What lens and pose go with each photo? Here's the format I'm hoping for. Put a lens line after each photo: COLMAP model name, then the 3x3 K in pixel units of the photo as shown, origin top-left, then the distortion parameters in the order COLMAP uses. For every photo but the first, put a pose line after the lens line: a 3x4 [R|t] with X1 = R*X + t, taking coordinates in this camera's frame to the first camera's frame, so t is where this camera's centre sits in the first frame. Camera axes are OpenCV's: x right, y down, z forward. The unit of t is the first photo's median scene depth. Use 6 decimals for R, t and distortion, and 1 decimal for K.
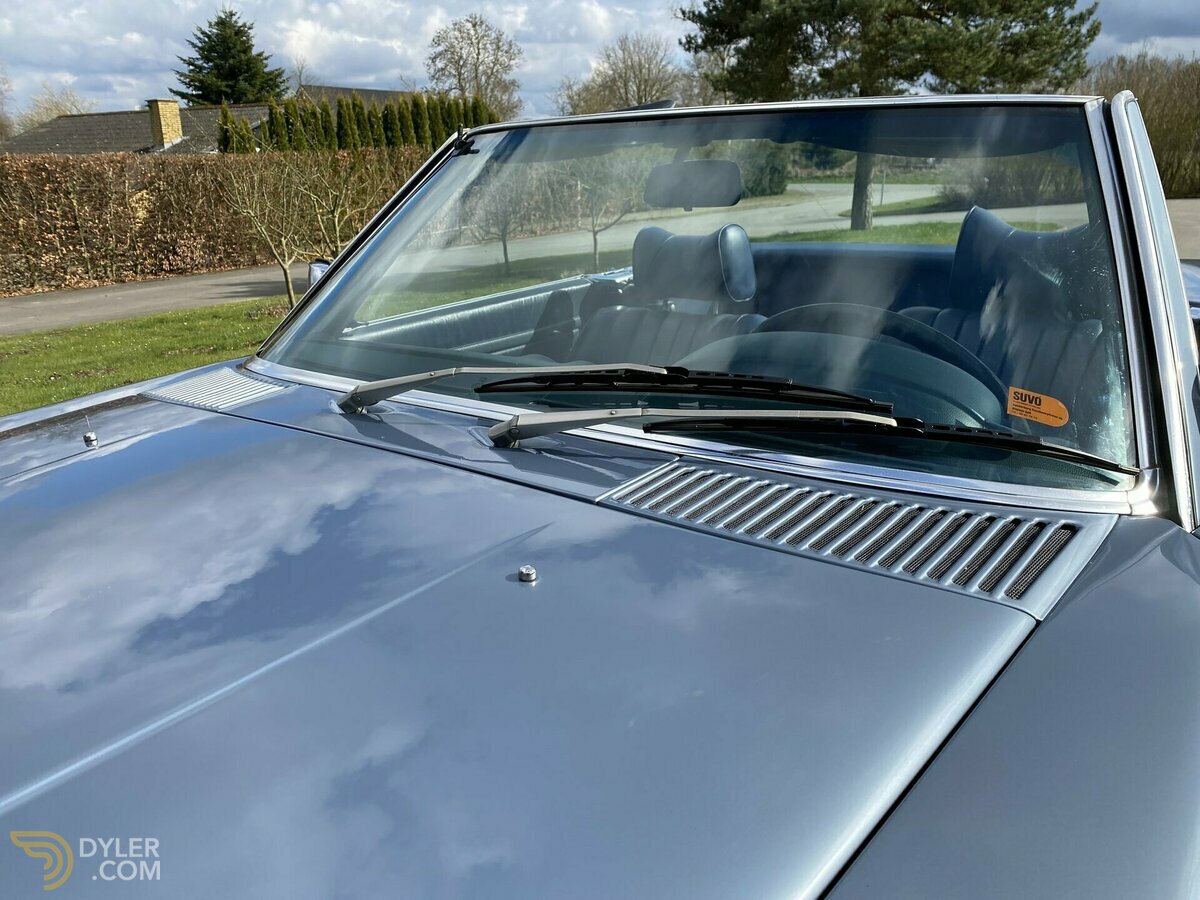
lens RADIAL K [[913.3, 0, 600.0], [0, 913.3, 450.0], [0, 0, 1]] dist [-0.007600, -0.006437]
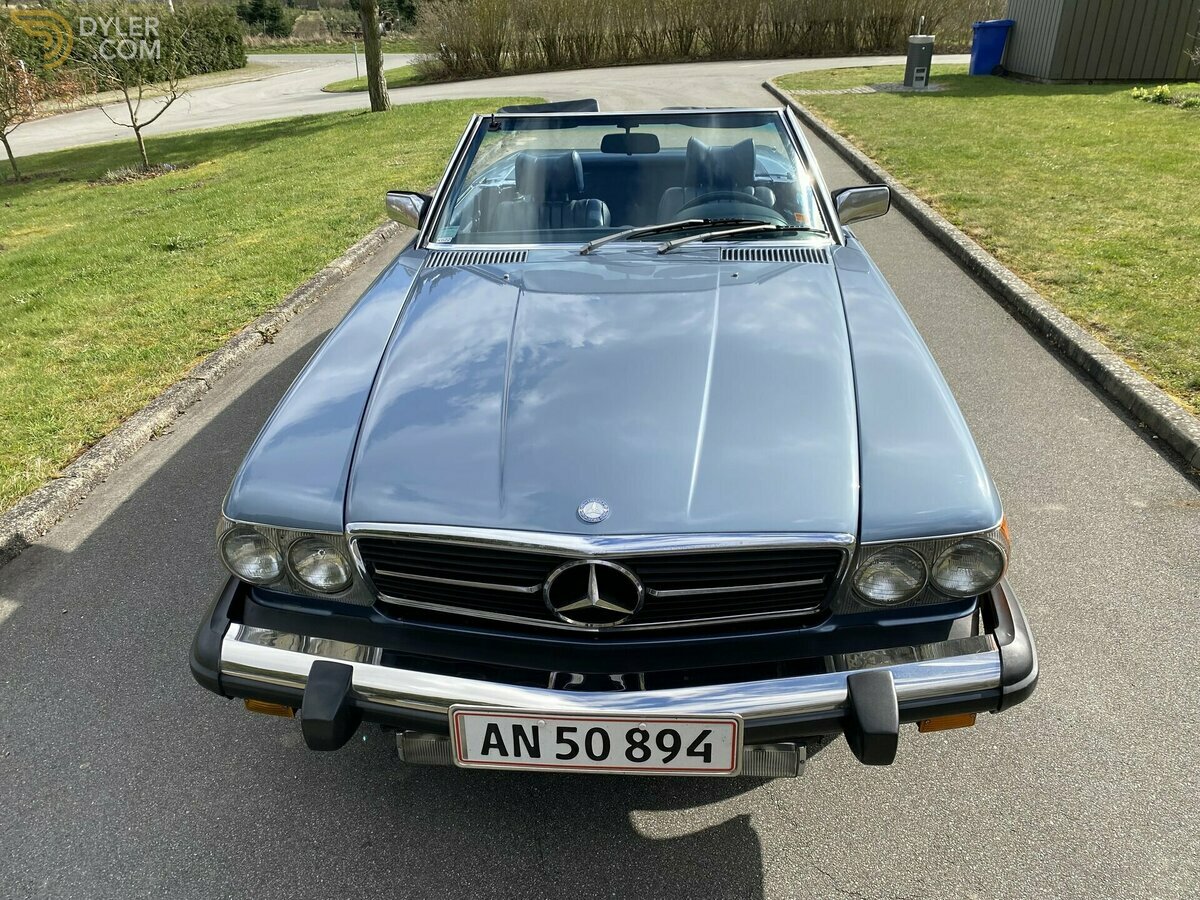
lens RADIAL K [[901.3, 0, 600.0], [0, 901.3, 450.0], [0, 0, 1]] dist [0.040398, -0.038815]
pose [[0.840143, -0.232539, 0.489985, -0.112304], [0.164733, 0.970151, 0.177960, 0.003614], [-0.516742, -0.068795, 0.853372, -0.085941]]
